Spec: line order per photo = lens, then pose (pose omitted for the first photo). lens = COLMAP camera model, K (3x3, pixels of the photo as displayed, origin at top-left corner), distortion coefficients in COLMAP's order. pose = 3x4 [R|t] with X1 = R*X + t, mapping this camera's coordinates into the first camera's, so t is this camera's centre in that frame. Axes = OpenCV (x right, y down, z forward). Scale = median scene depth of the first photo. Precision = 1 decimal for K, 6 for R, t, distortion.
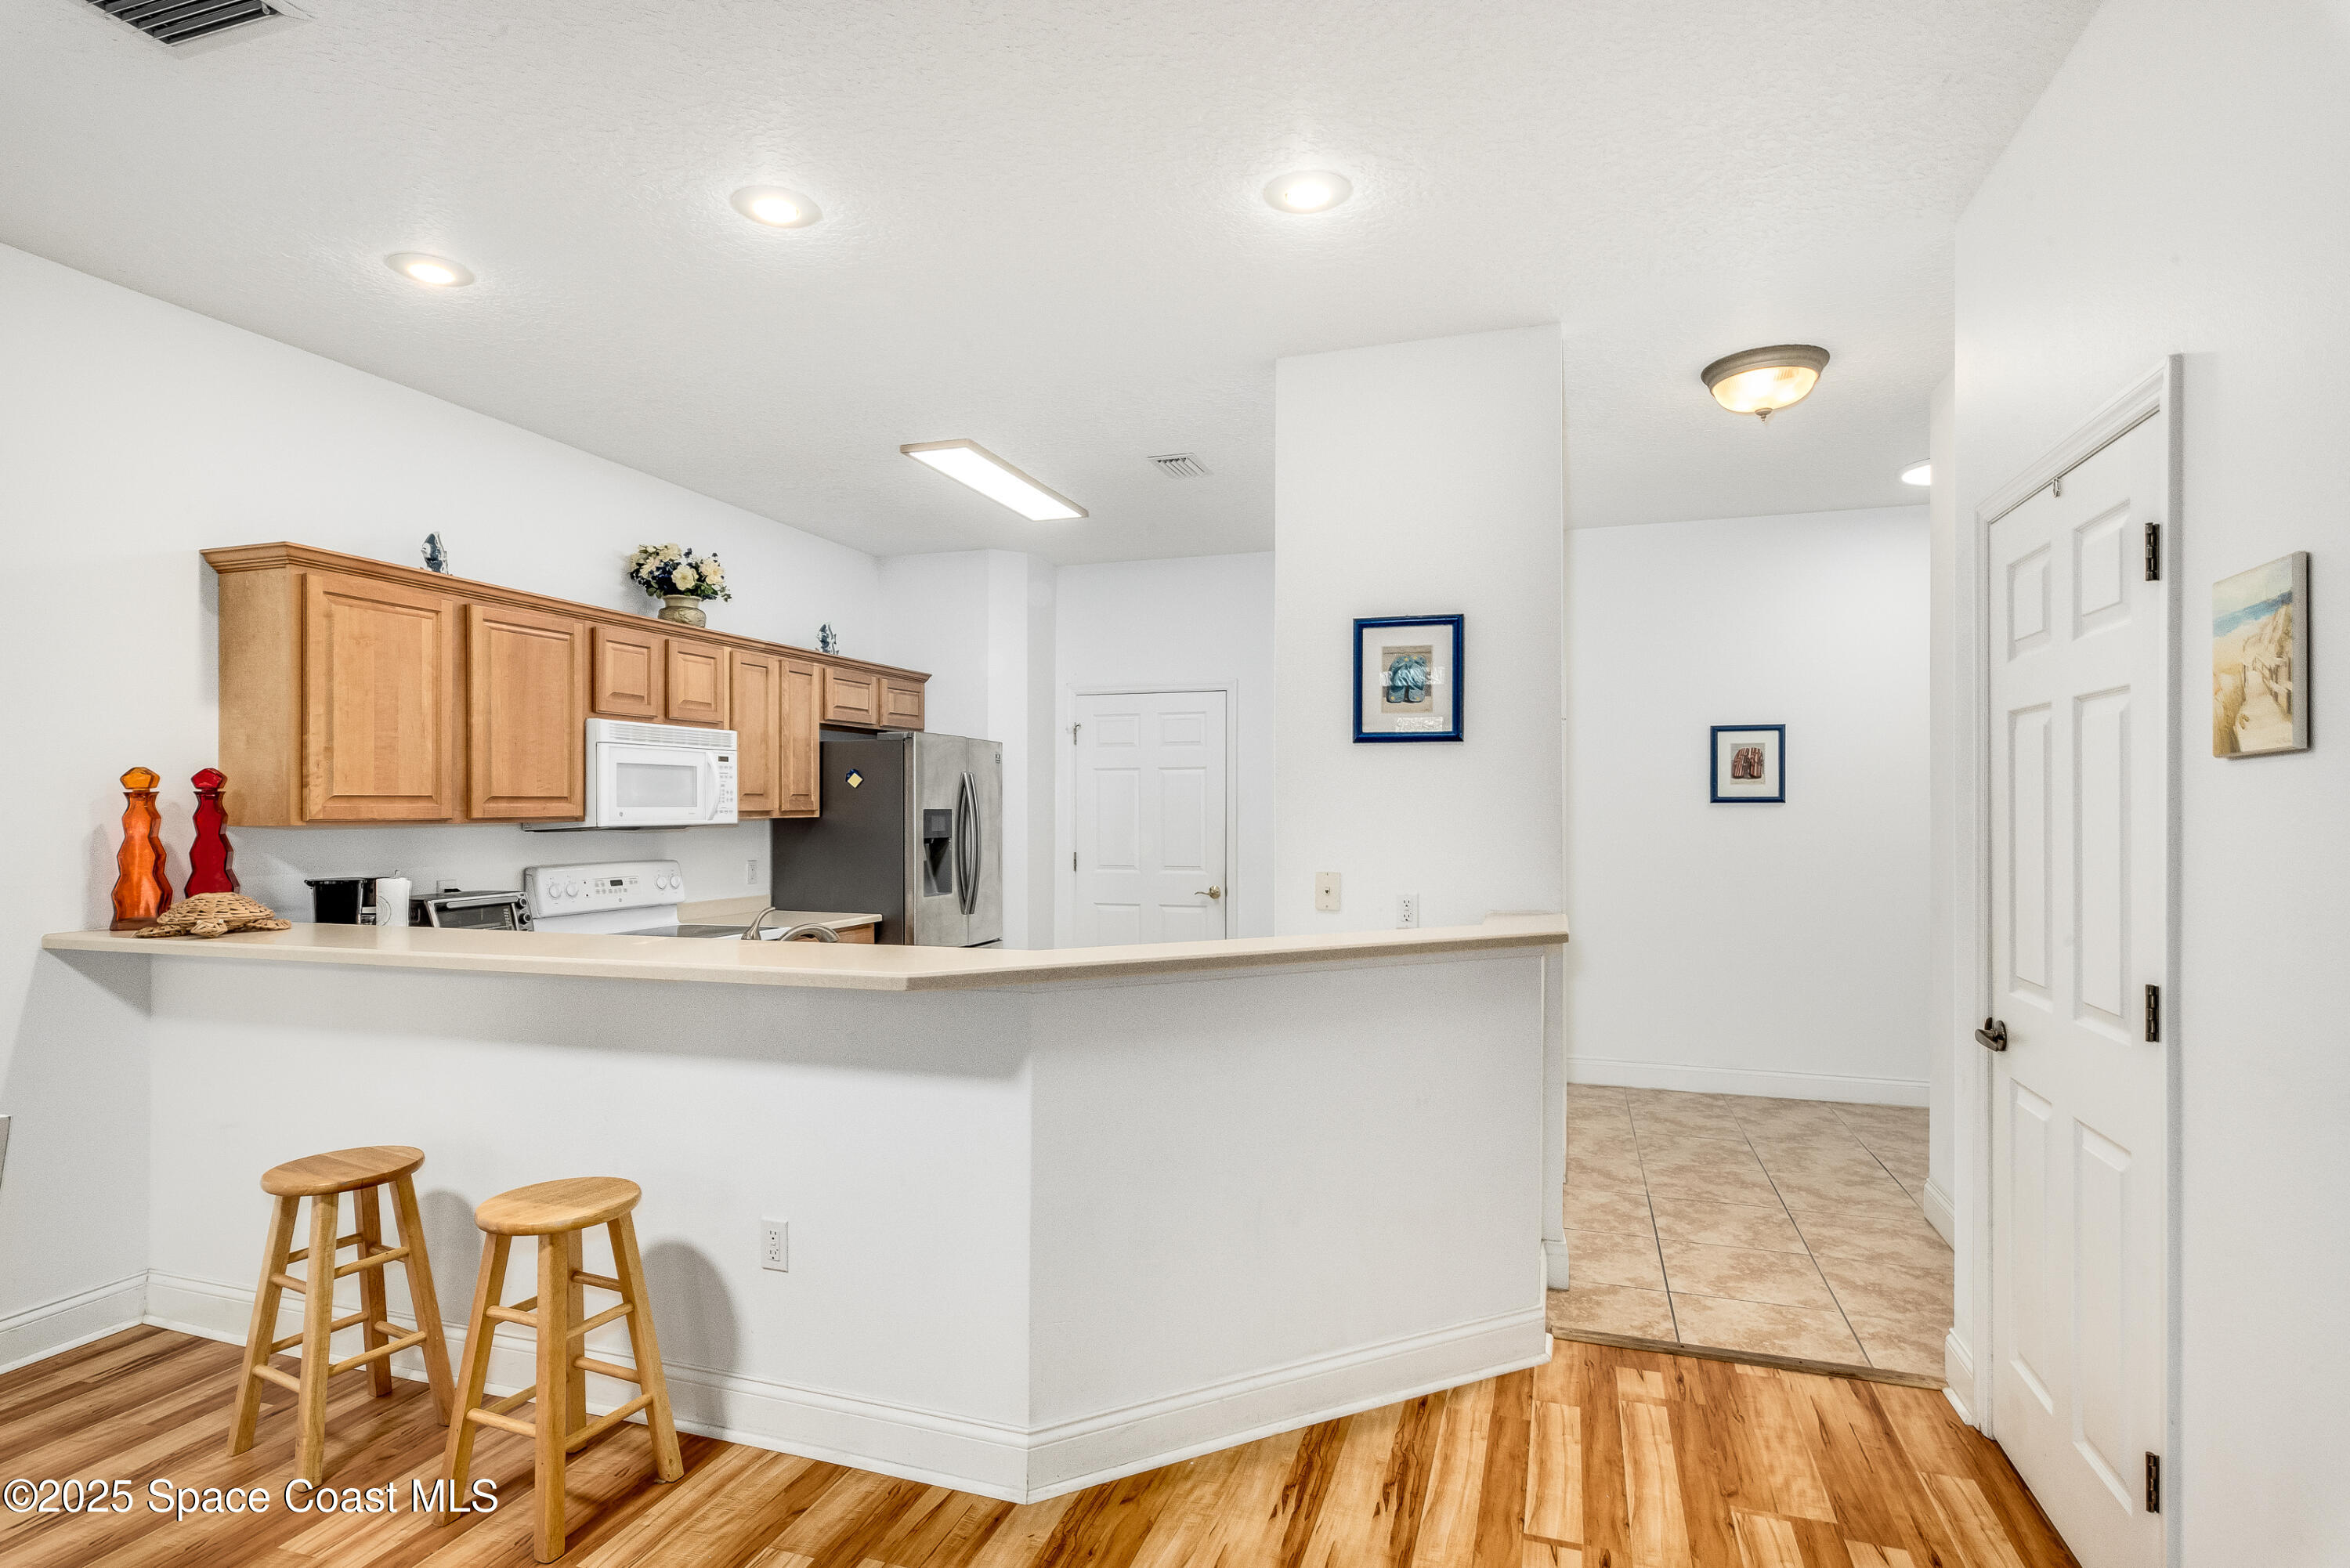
lens RADIAL K [[1159.5, 0, 1136.6], [0, 1159.5, 788.9], [0, 0, 1]] dist [0.021579, 0.000667]
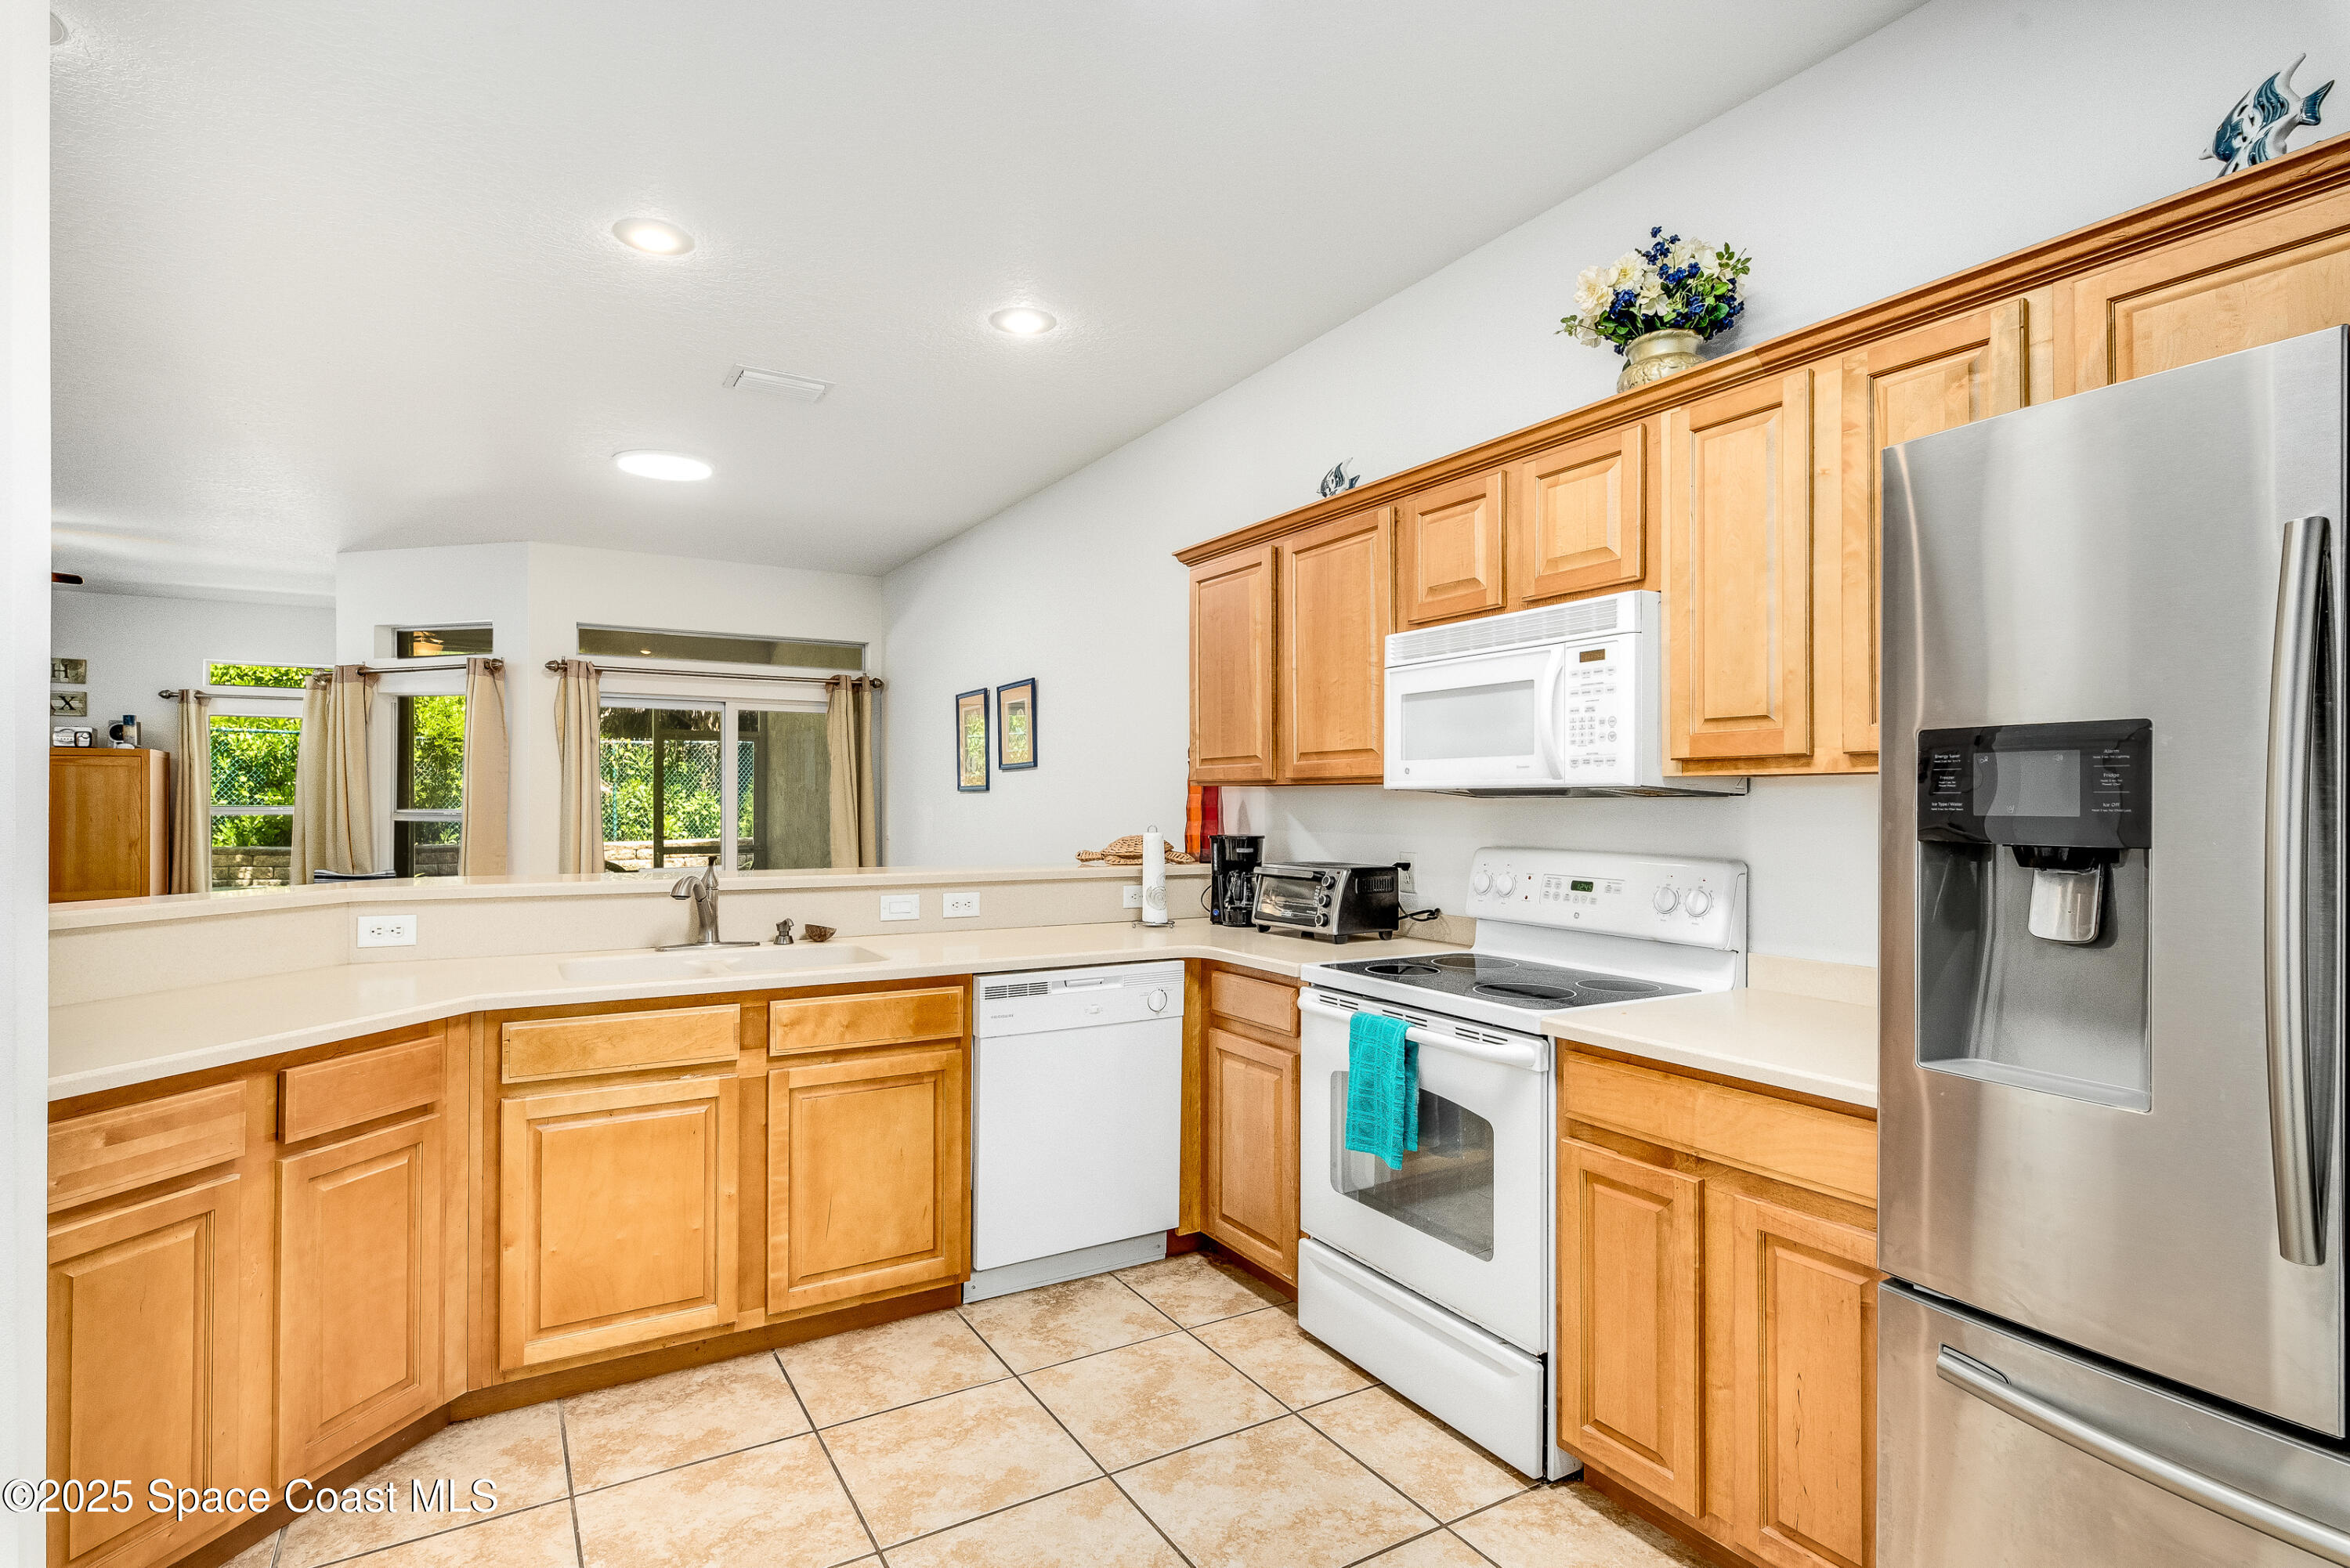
lens RADIAL K [[1159.5, 0, 1136.6], [0, 1159.5, 788.9], [0, 0, 1]] dist [0.021579, 0.000667]
pose [[-0.635705, -0.007063, -0.771900, 0.172983], [0.011379, 0.999764, -0.018519, 0.043285], [0.771848, -0.020556, -0.635475, 1.317462]]
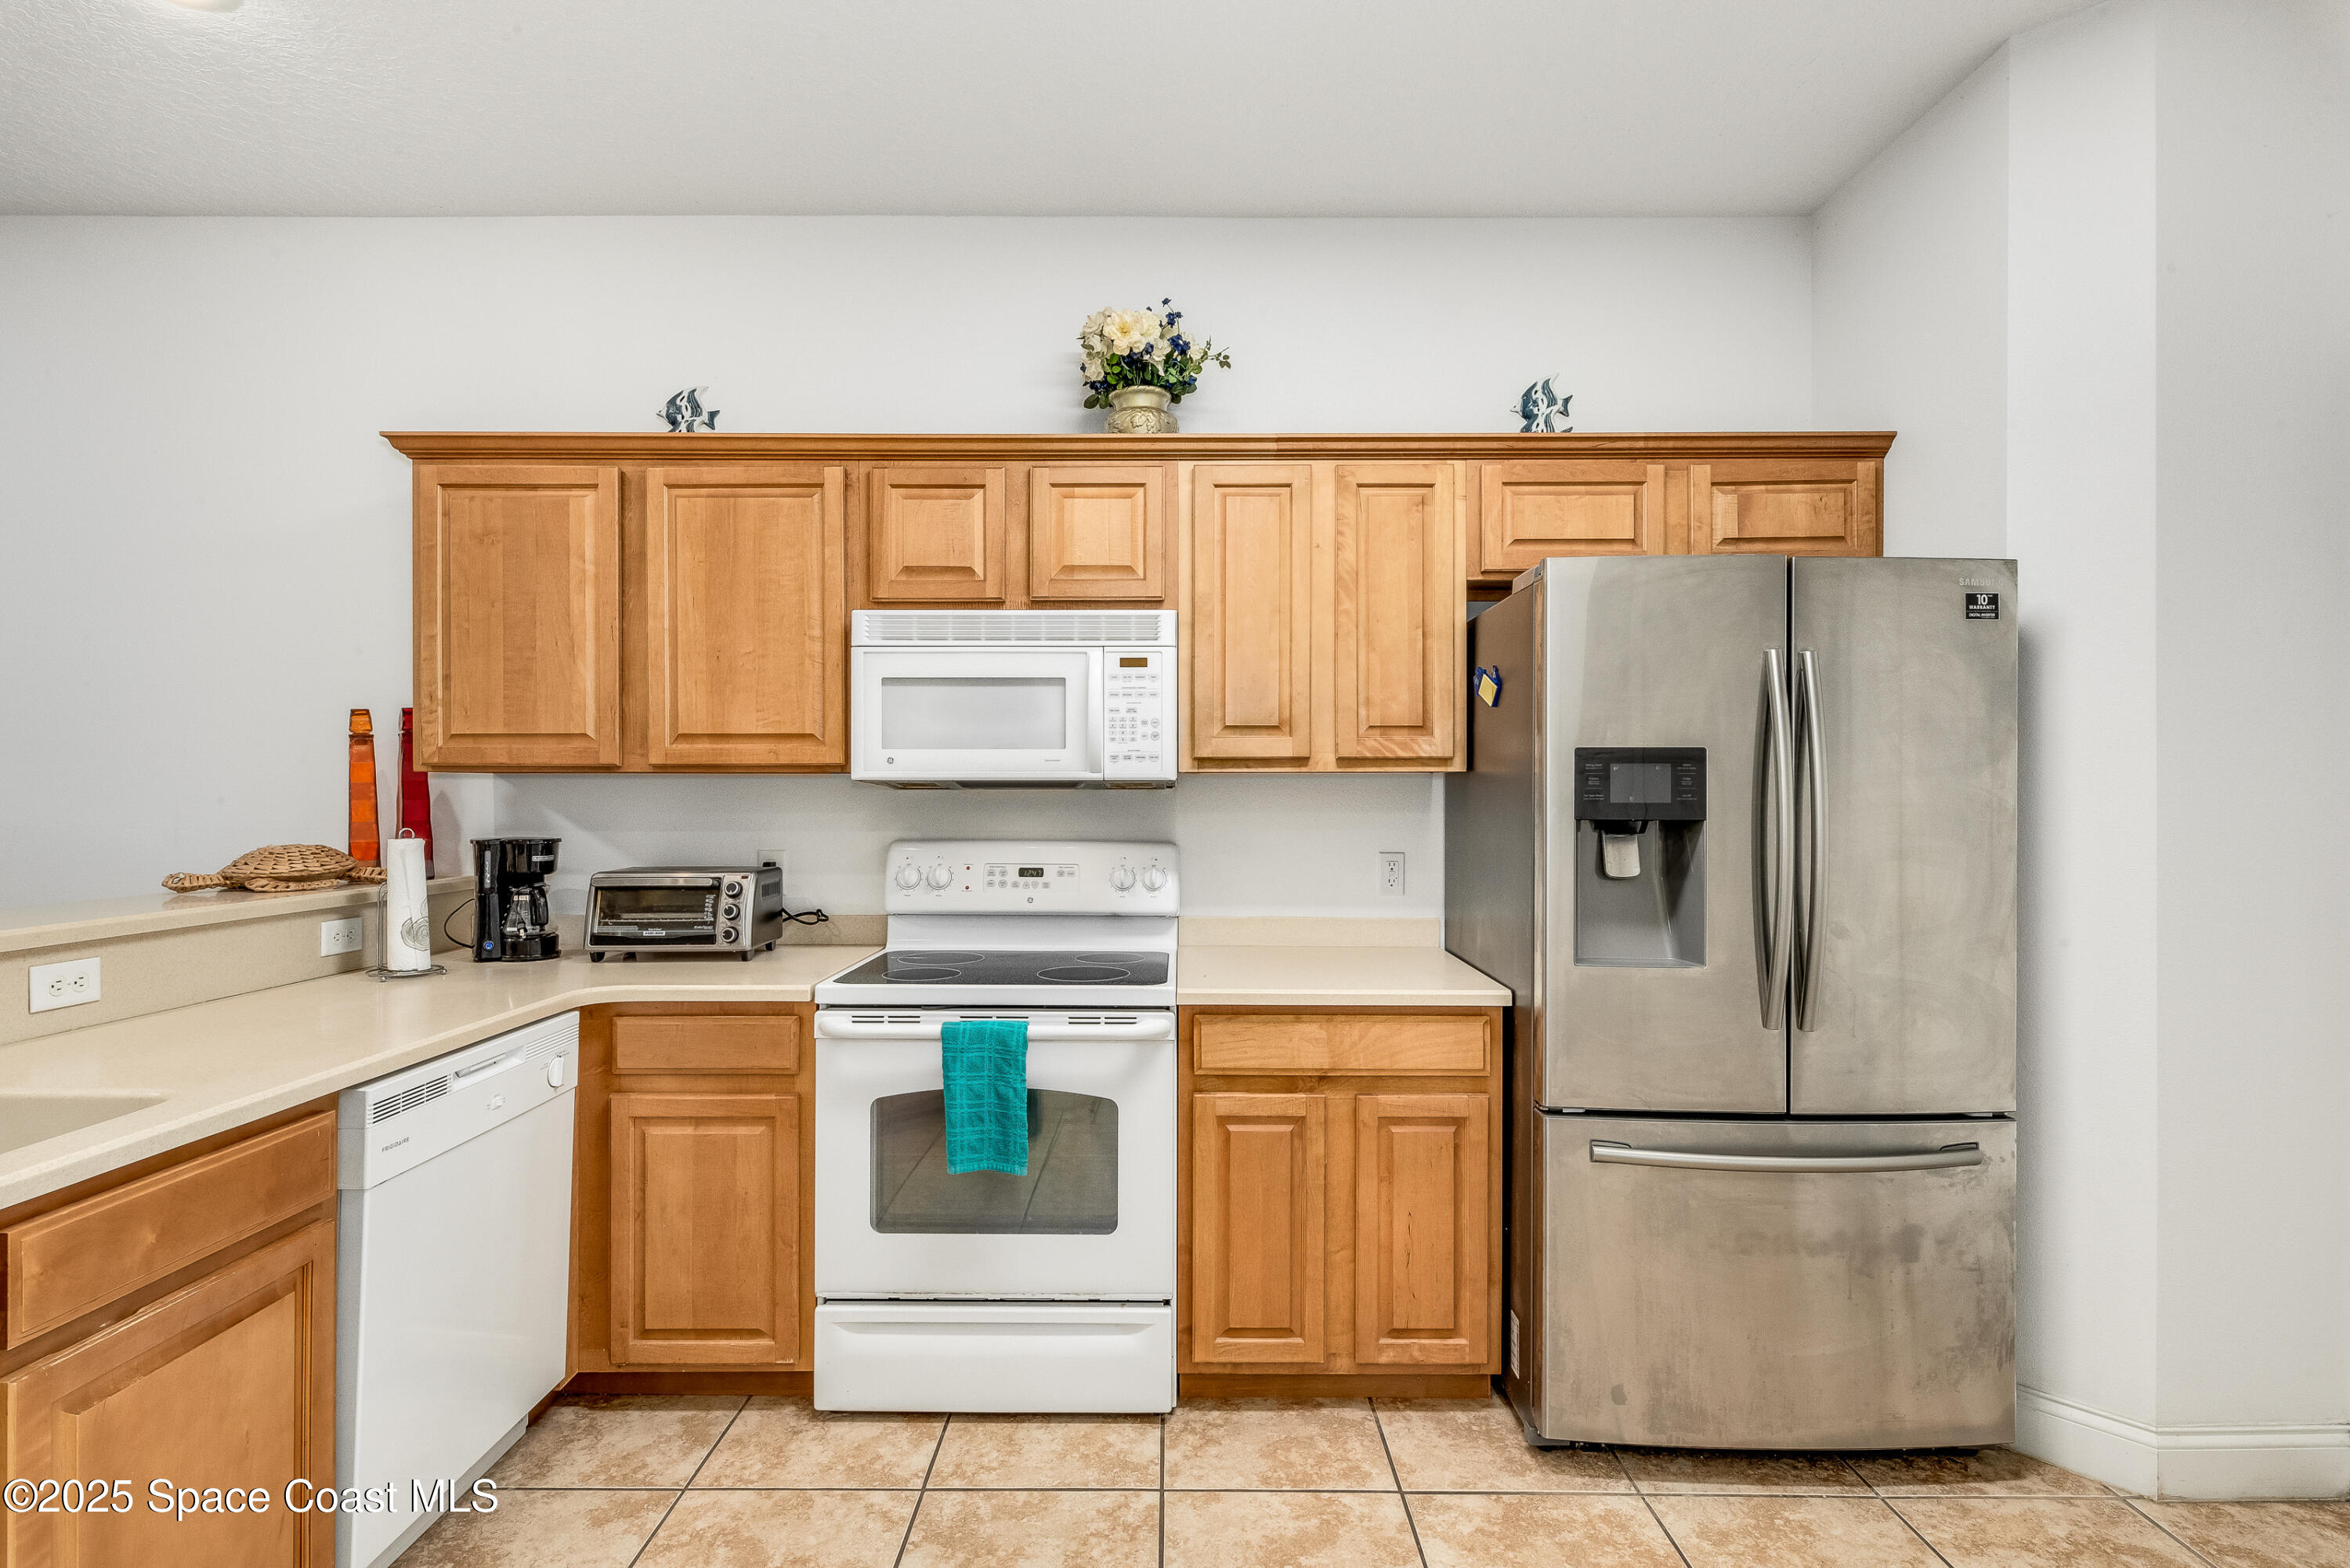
lens RADIAL K [[1159.5, 0, 1136.6], [0, 1159.5, 788.9], [0, 0, 1]] dist [0.021579, 0.000667]
pose [[0.342035, -0.001230, -0.939686, 0.185326], [0.013033, 0.999909, 0.003435, 0.036876], [0.939597, -0.013422, 0.342020, 0.917271]]
